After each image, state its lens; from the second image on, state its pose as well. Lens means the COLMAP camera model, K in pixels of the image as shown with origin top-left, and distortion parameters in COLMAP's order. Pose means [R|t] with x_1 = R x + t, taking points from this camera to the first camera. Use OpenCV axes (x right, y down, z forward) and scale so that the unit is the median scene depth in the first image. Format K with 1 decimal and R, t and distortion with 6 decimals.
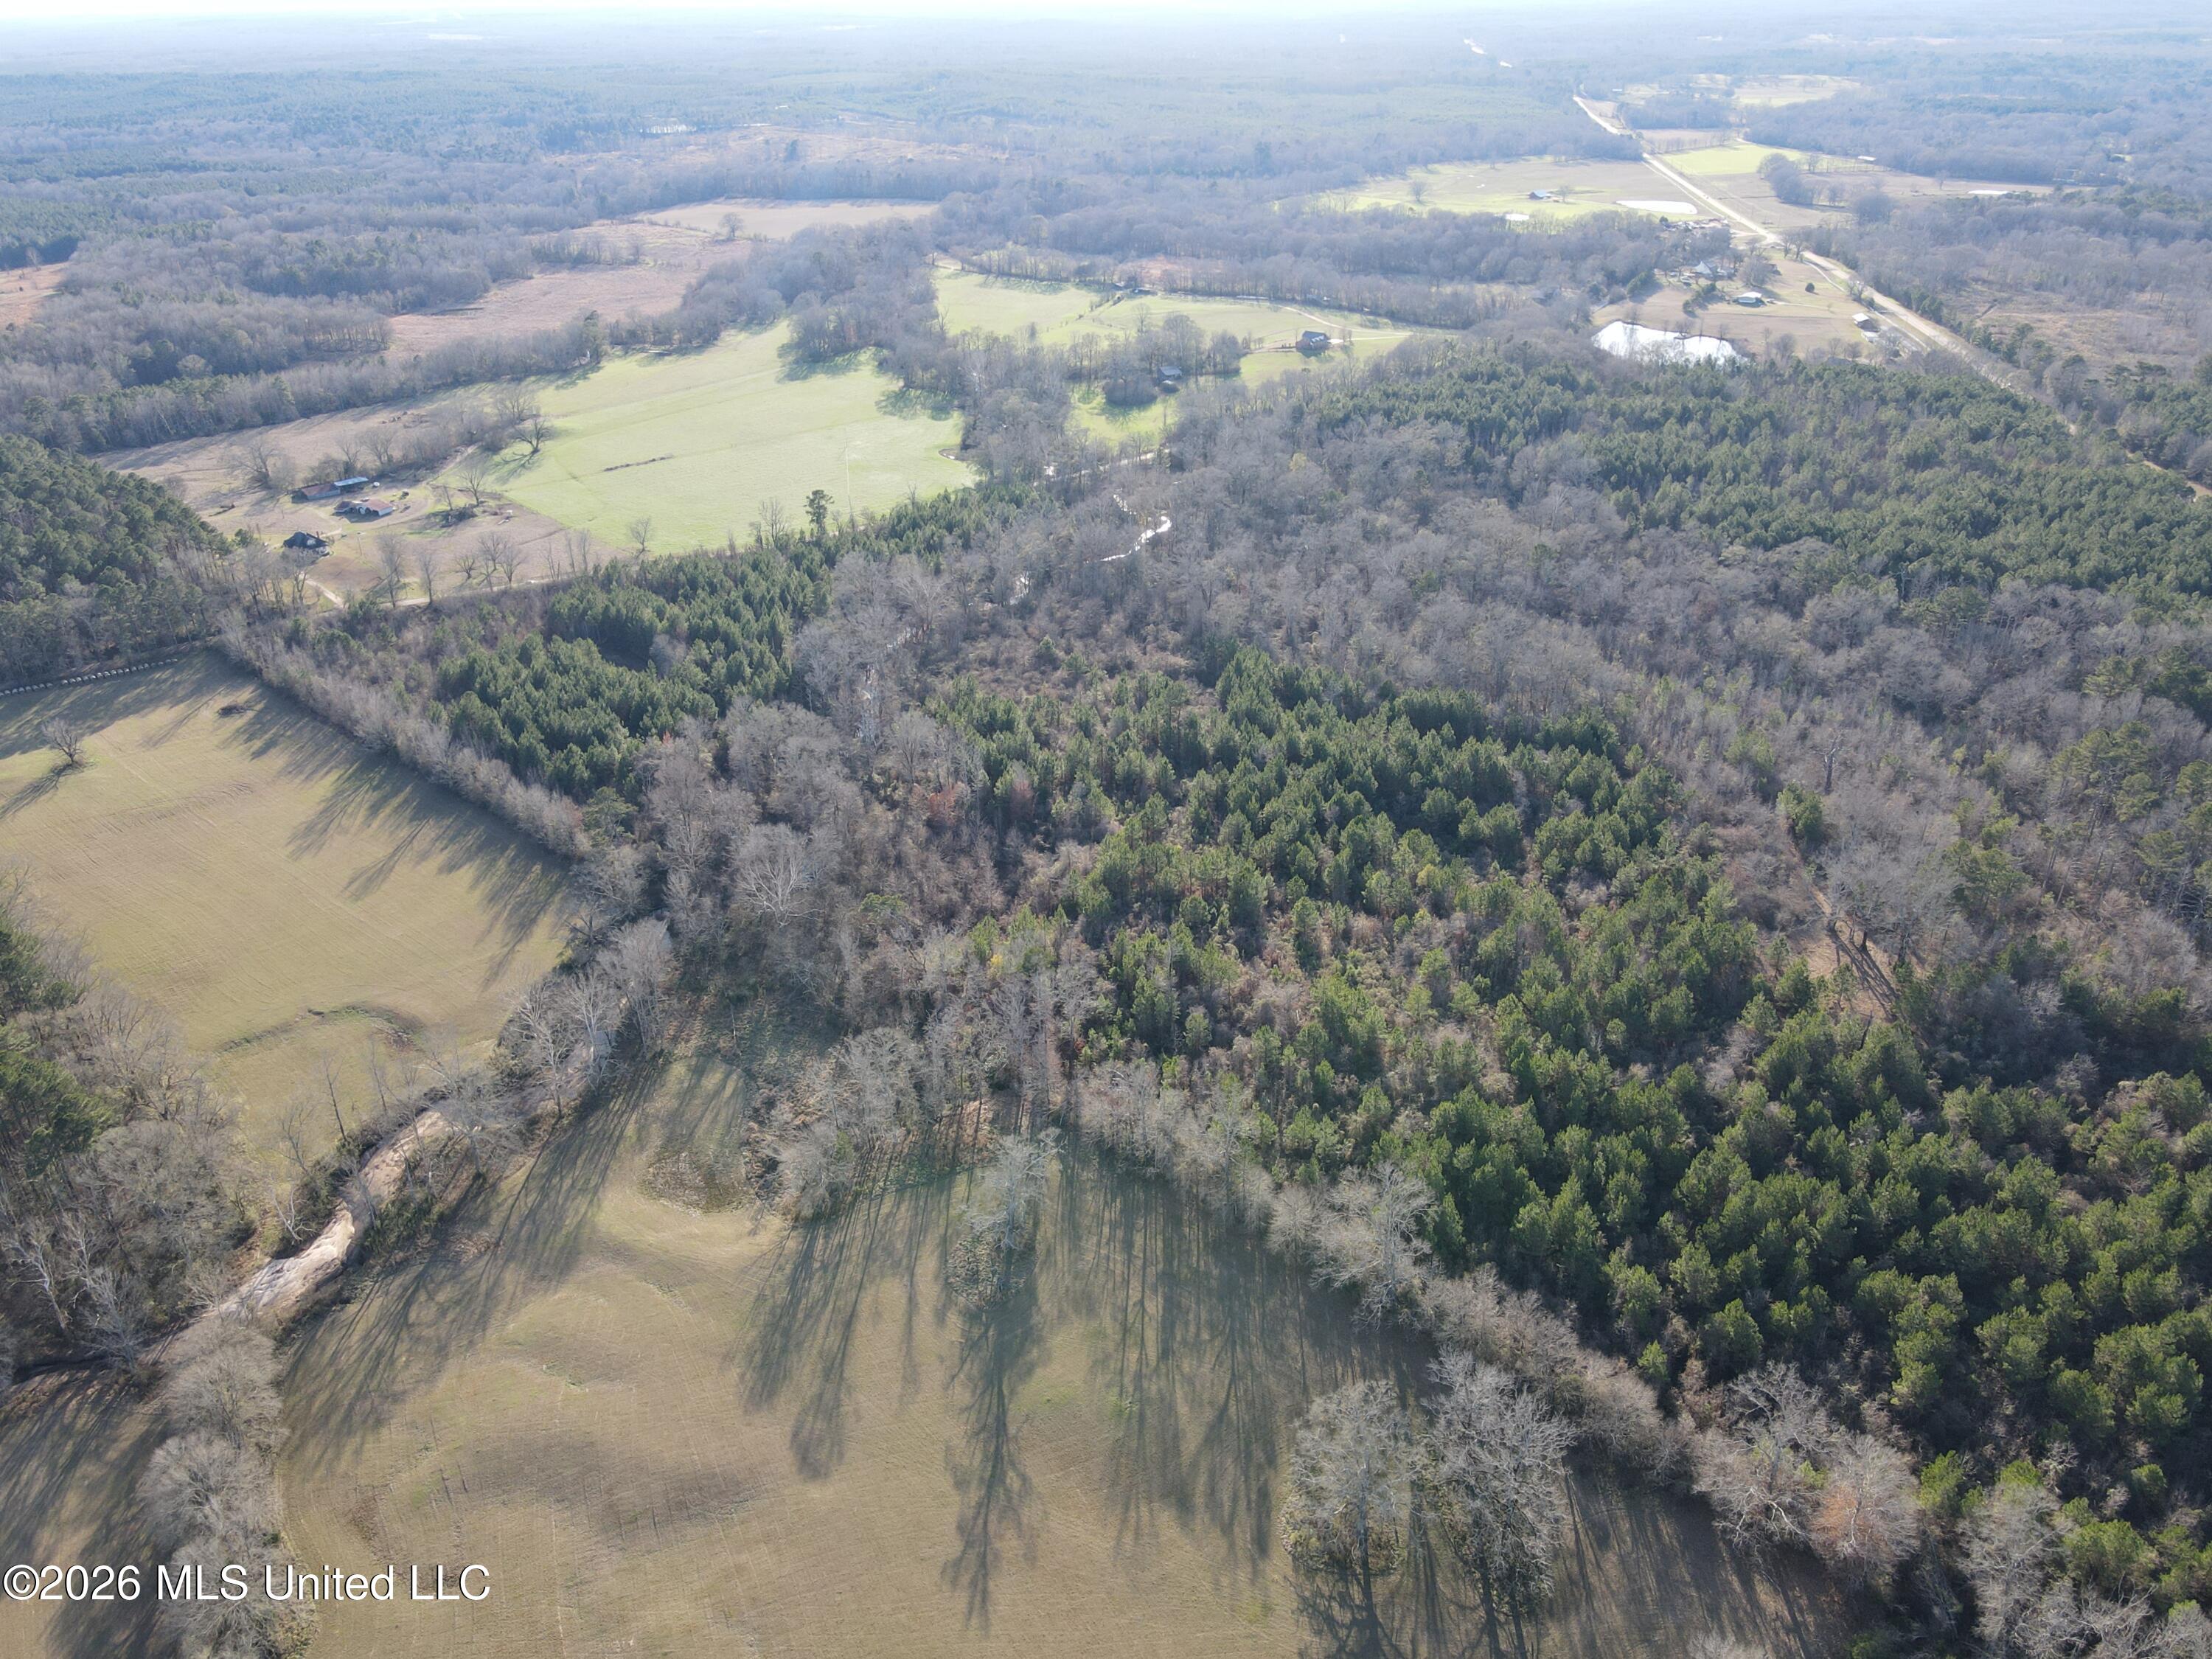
lens RADIAL K [[1607.6, 0, 1104.9], [0, 1607.6, 850.0], [0, 0, 1]] dist [0.001730, 0.015731]
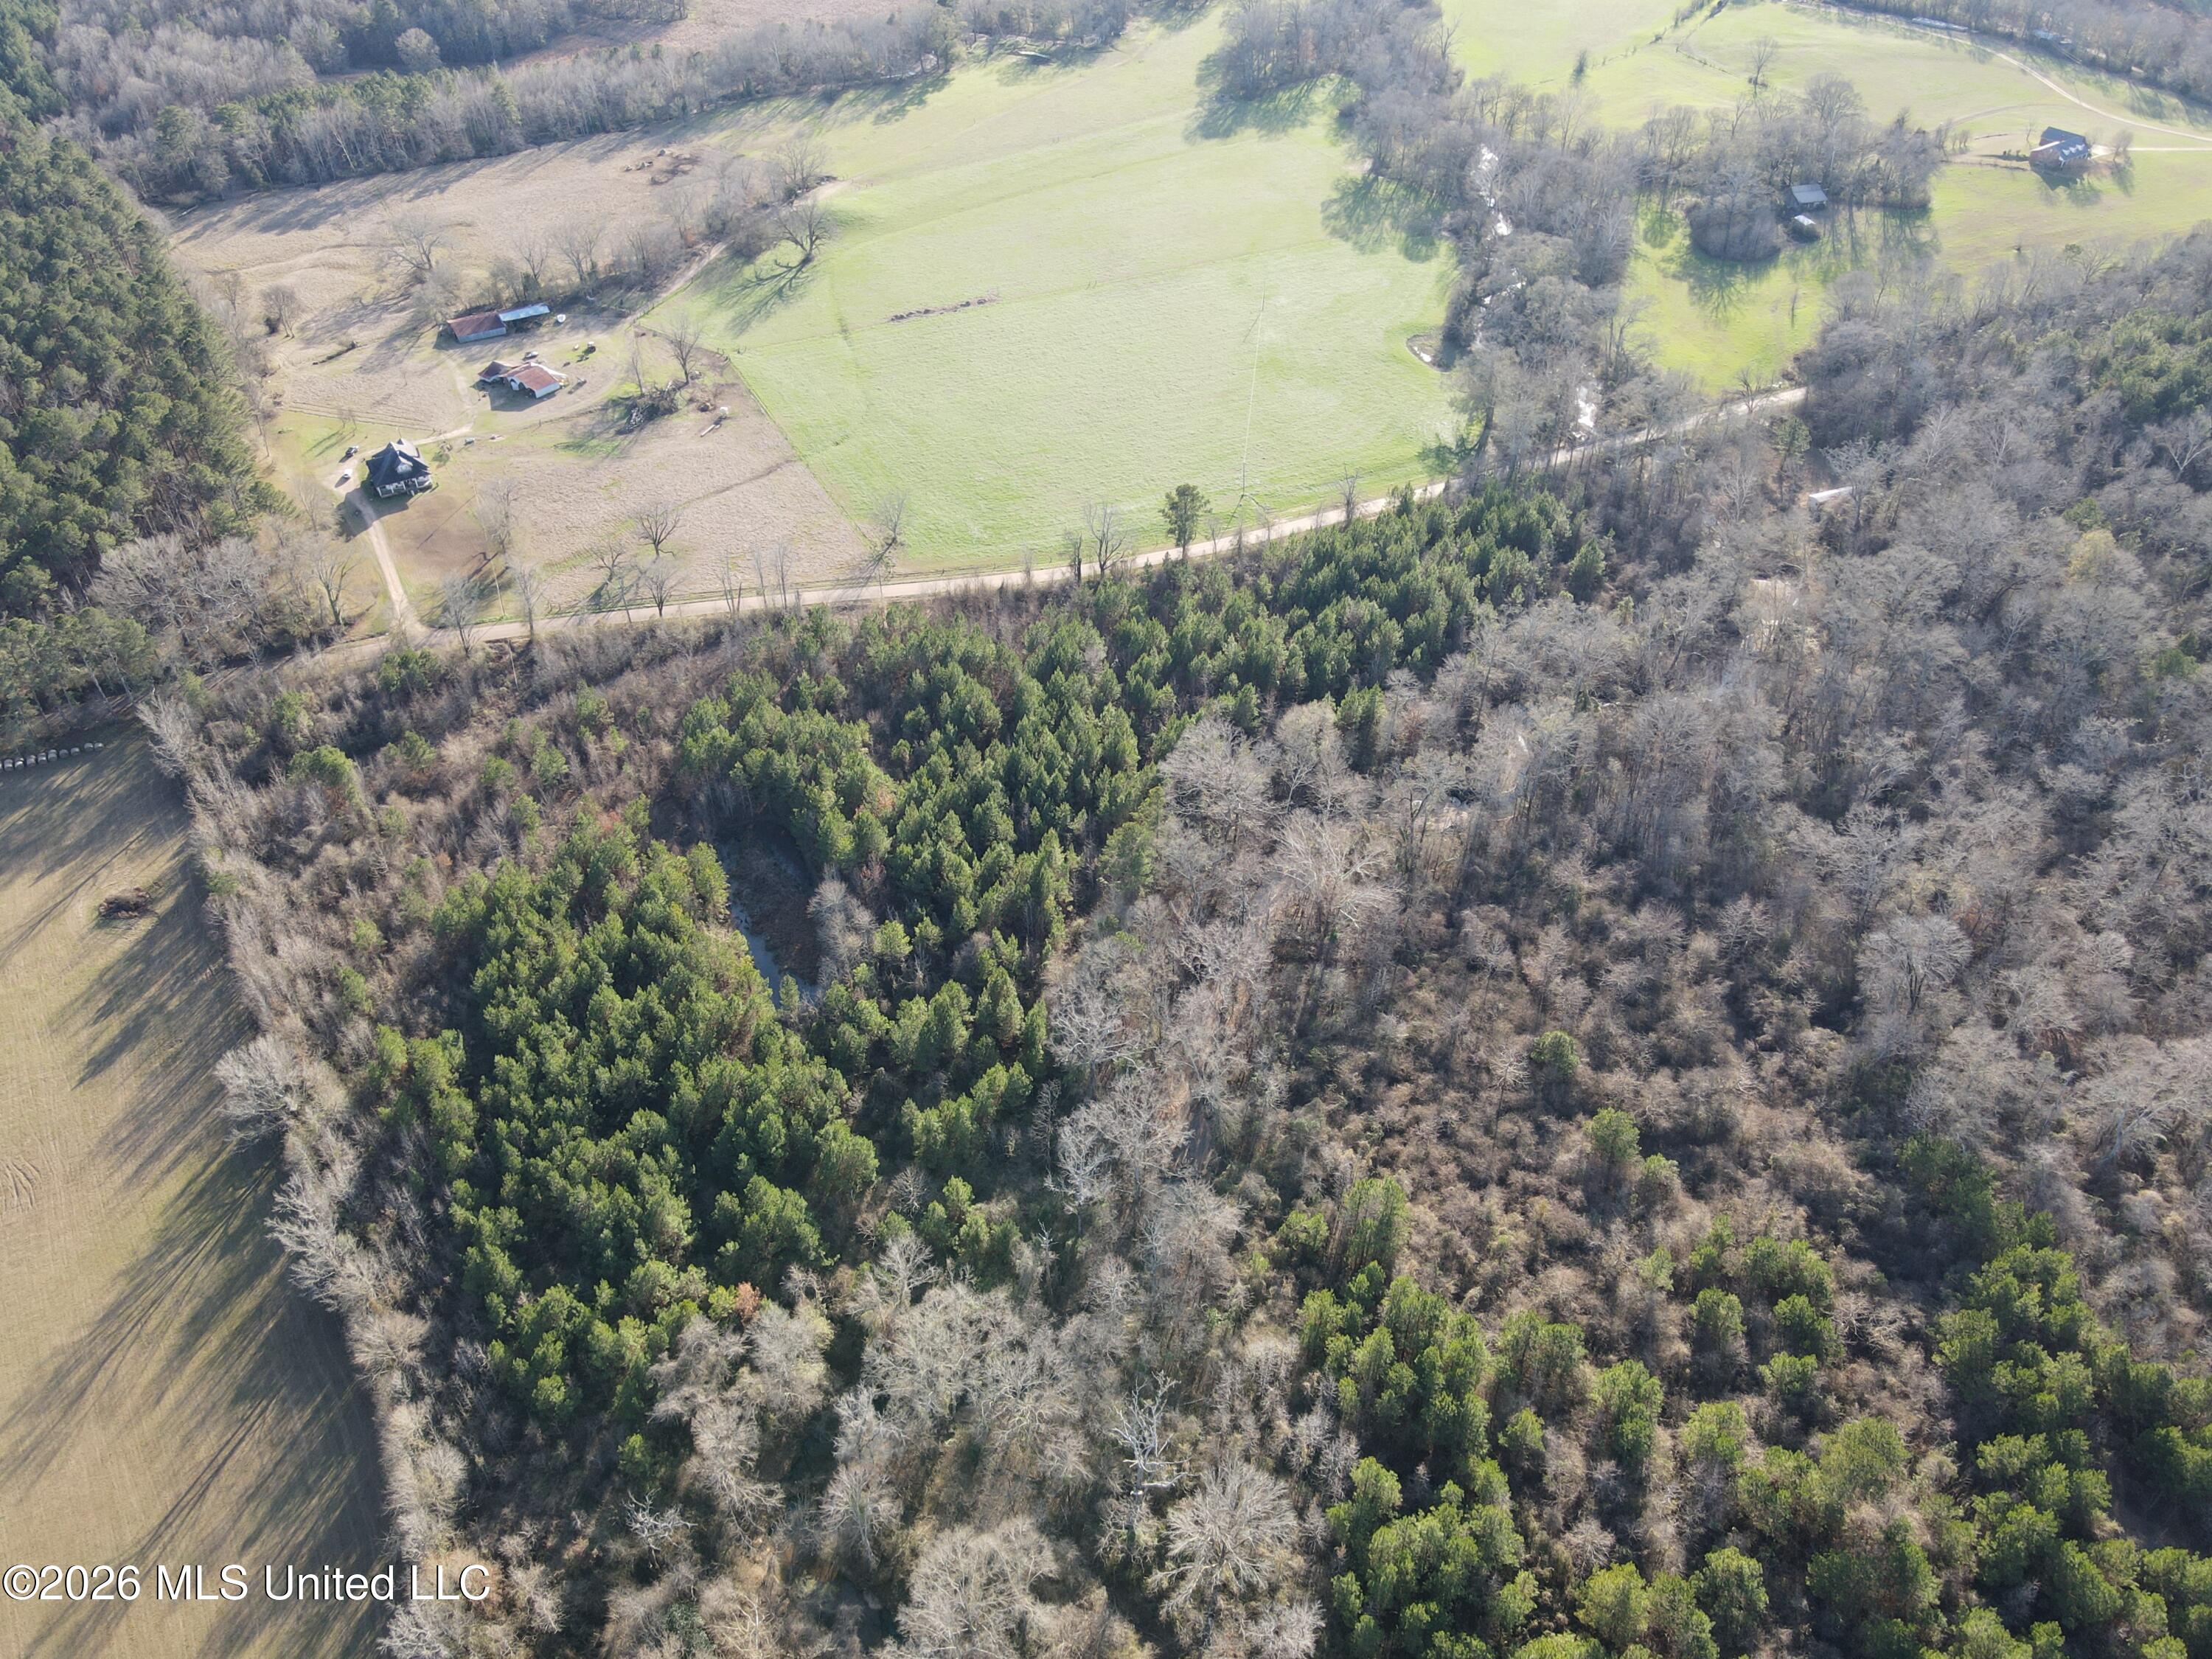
lens RADIAL K [[1607.6, 0, 1104.9], [0, 1607.6, 850.0], [0, 0, 1]] dist [0.001730, 0.015731]
pose [[0.962471, 0.186539, -0.197109, -0.052297], [-0.137287, 0.961194, 0.239288, -0.178003], [0.234097, -0.203247, 0.950731, 0.319957]]
